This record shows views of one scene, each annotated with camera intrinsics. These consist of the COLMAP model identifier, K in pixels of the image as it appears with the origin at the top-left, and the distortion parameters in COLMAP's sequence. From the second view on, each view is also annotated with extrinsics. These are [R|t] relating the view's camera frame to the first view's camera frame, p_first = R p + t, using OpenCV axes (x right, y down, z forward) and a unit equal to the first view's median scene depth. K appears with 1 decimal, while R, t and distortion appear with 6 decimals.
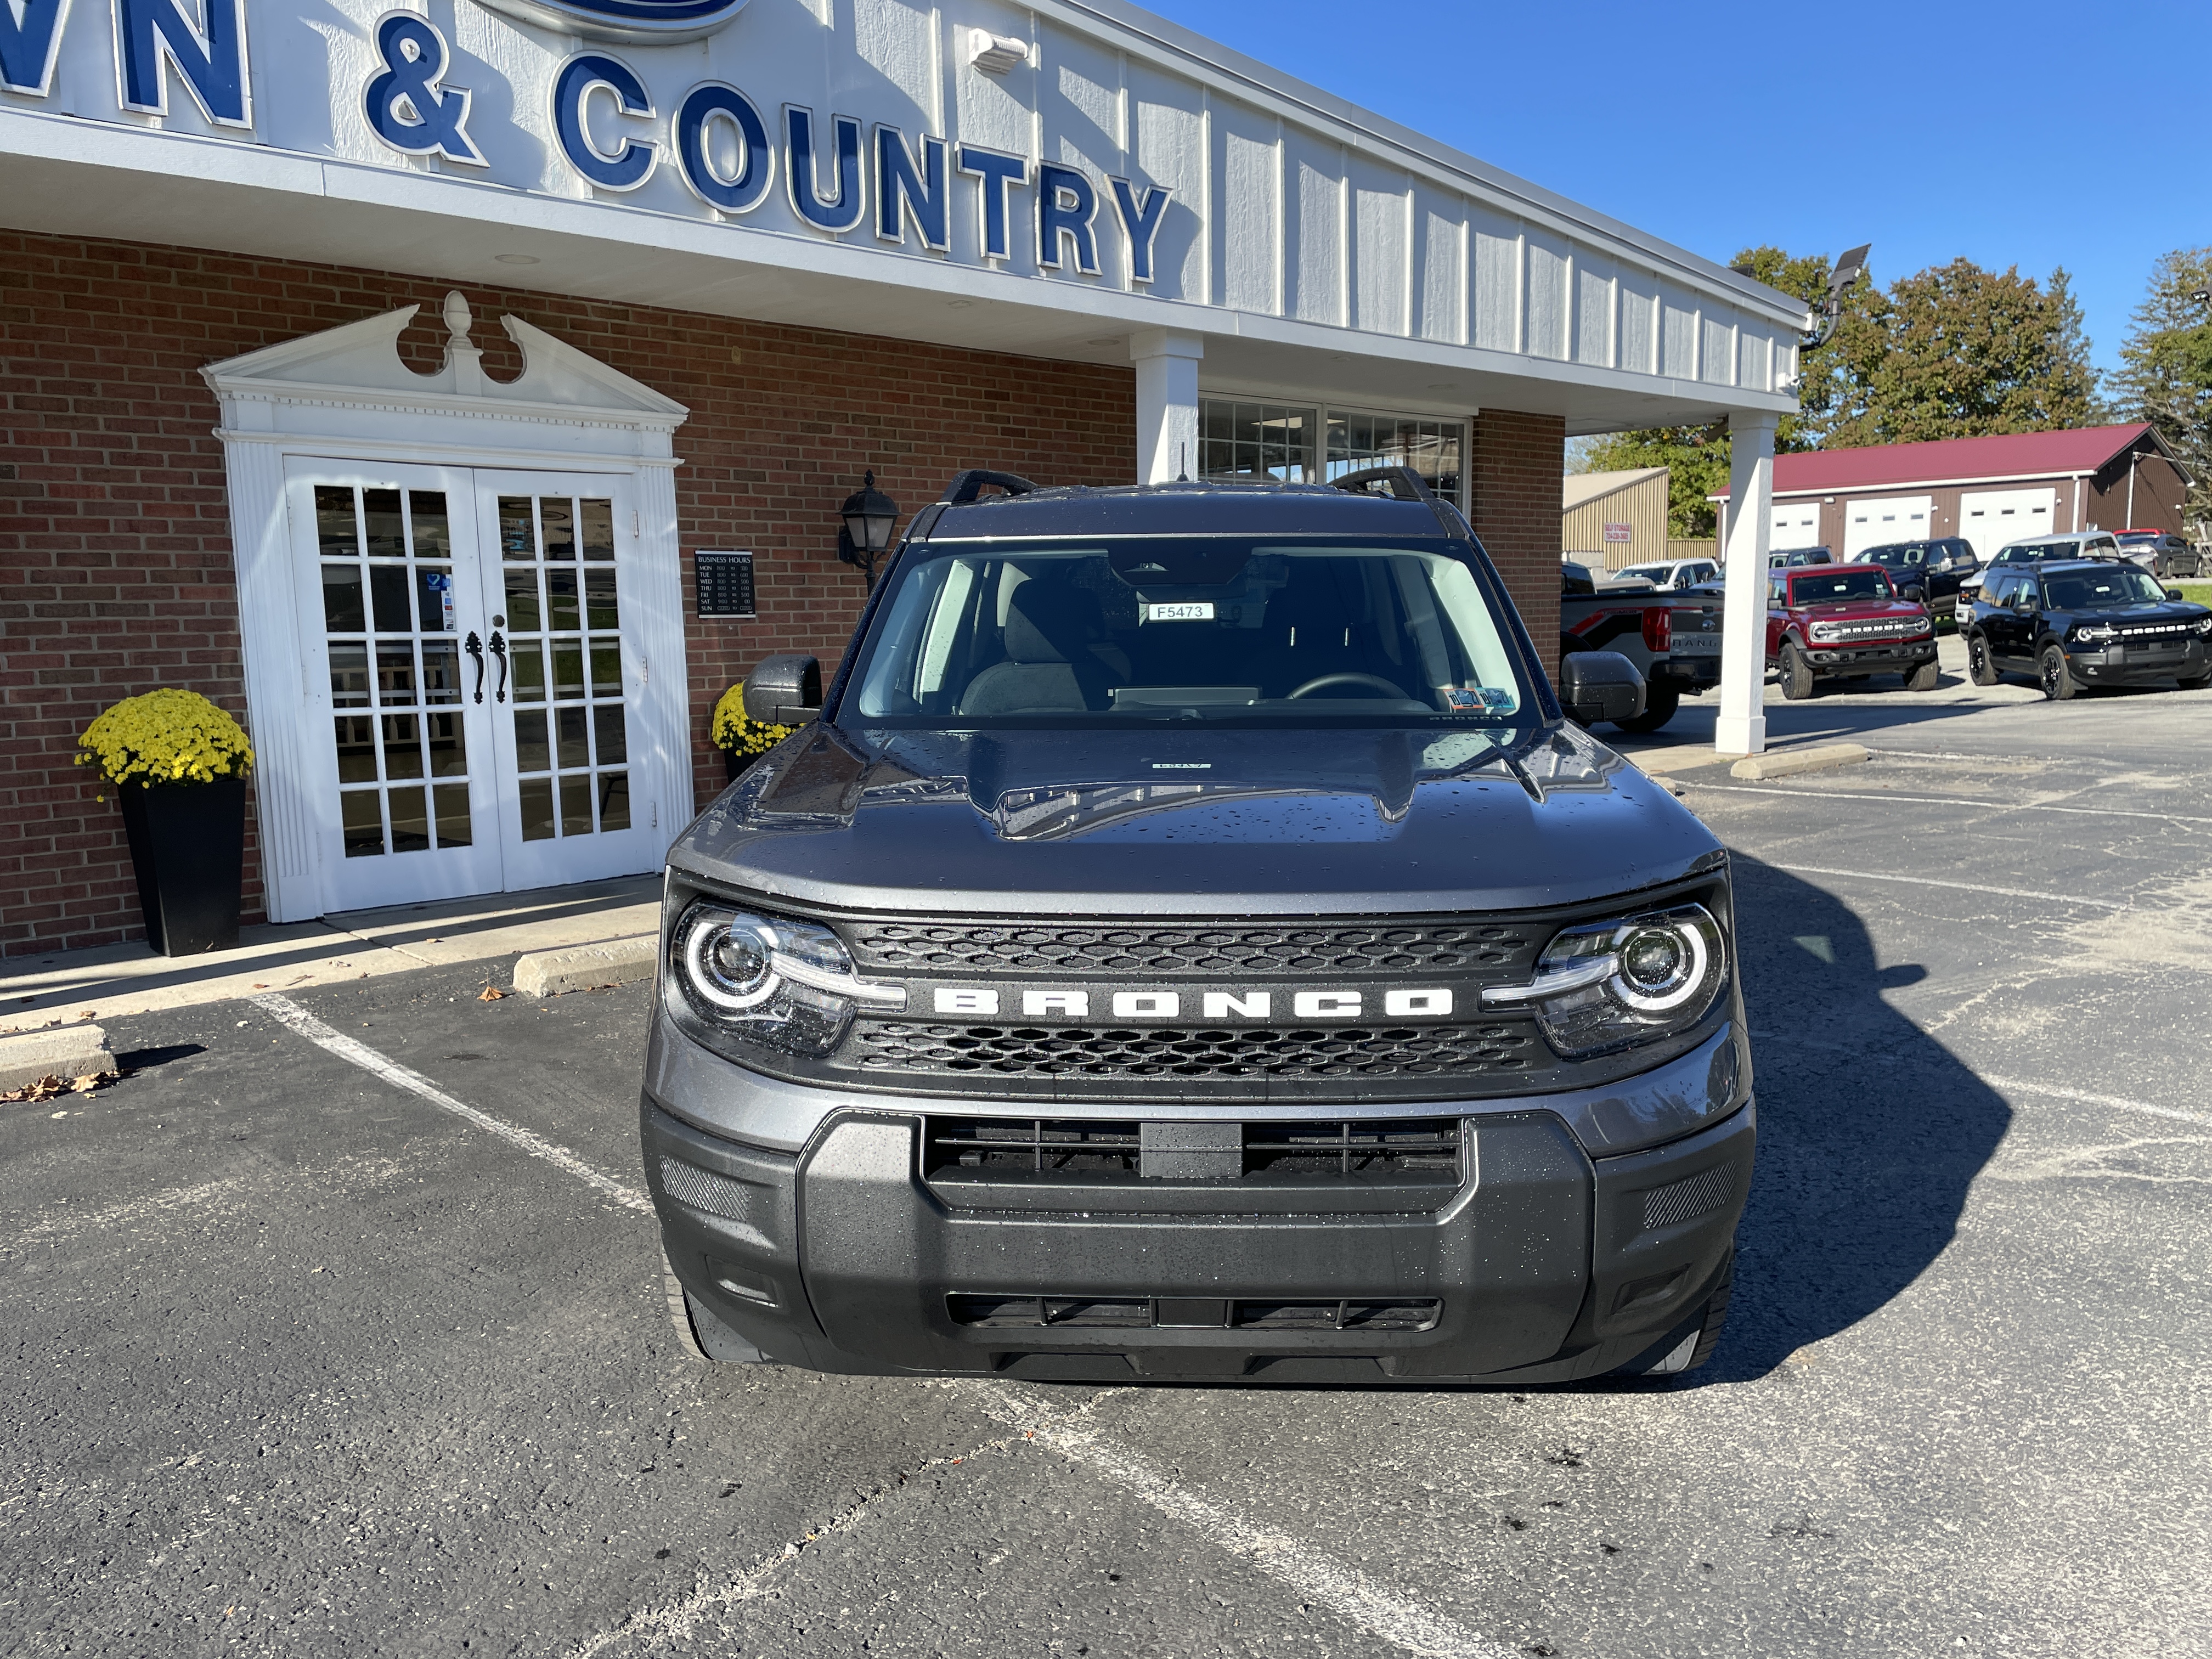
lens RADIAL K [[1668.1, 0, 1096.8], [0, 1668.1, 835.7], [0, 0, 1]] dist [0.077747, -0.093779]
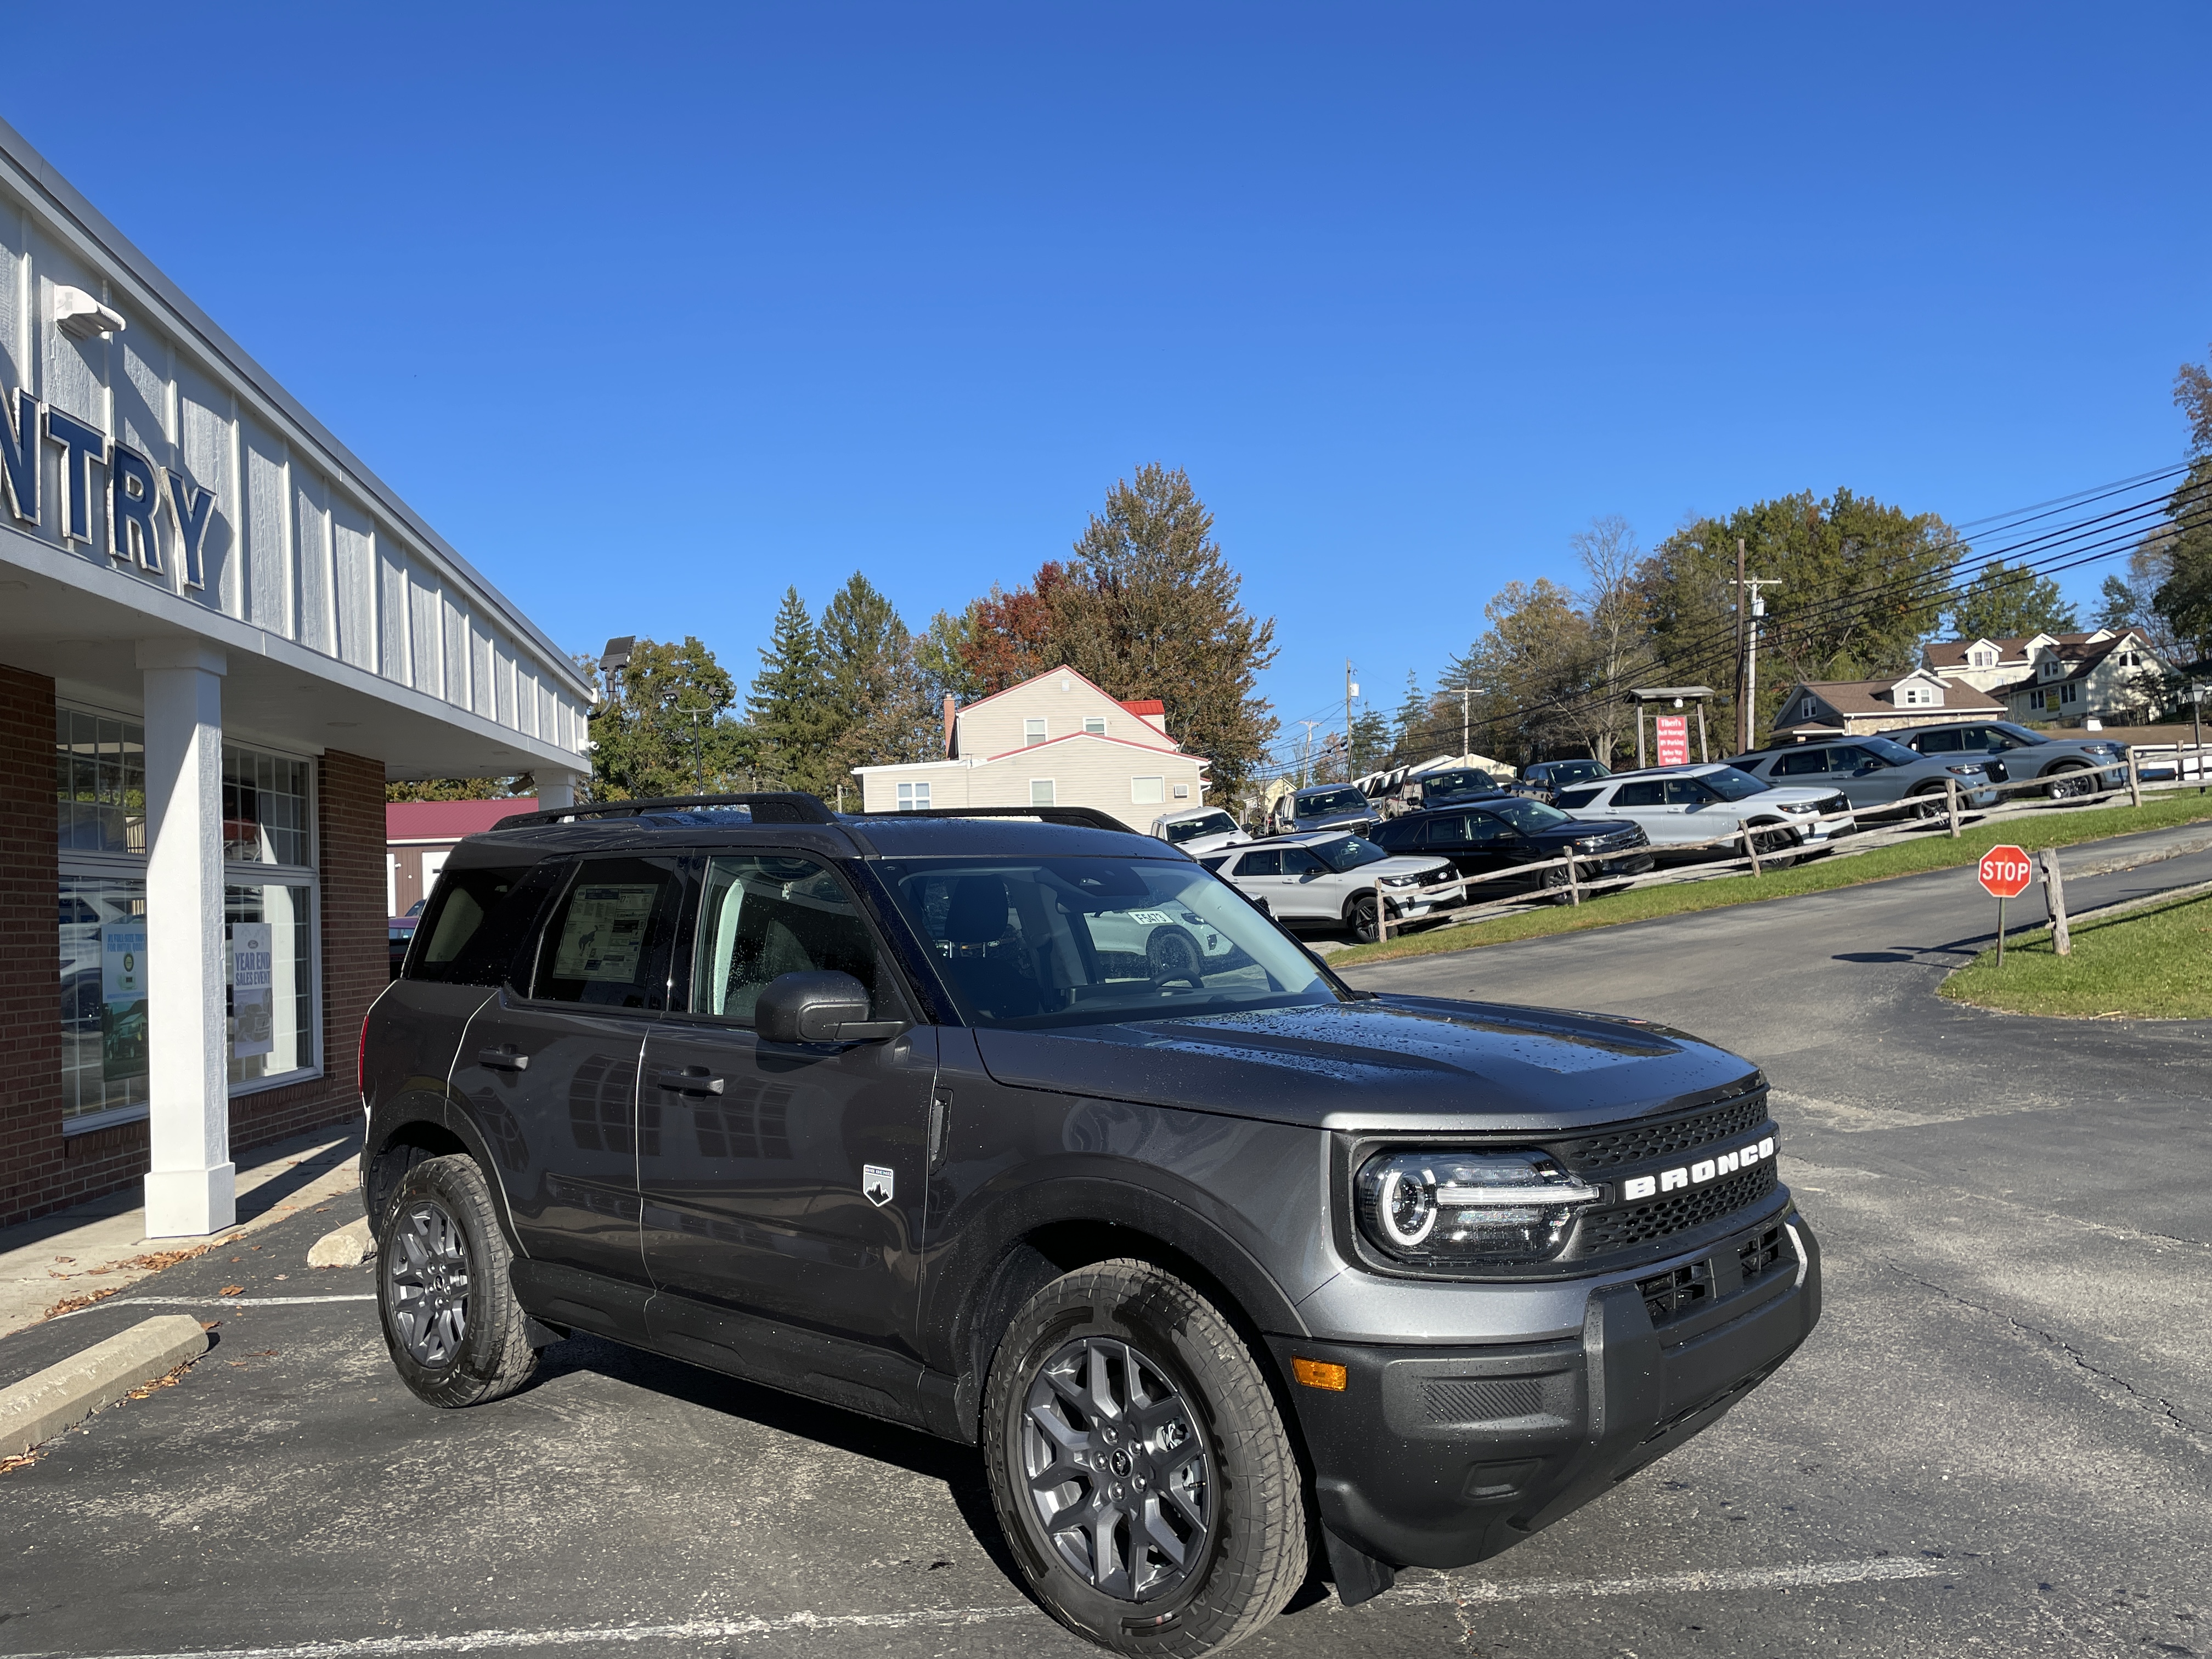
lens RADIAL K [[1668.1, 0, 1115.1], [0, 1668.1, 829.2], [0, 0, 1]] dist [0.077747, -0.093779]
pose [[0.634052, 0.031181, 0.772661, -0.356014], [0.132741, 0.979967, -0.148475, -0.009348], [-0.761812, 0.196704, 0.617211, 0.110337]]
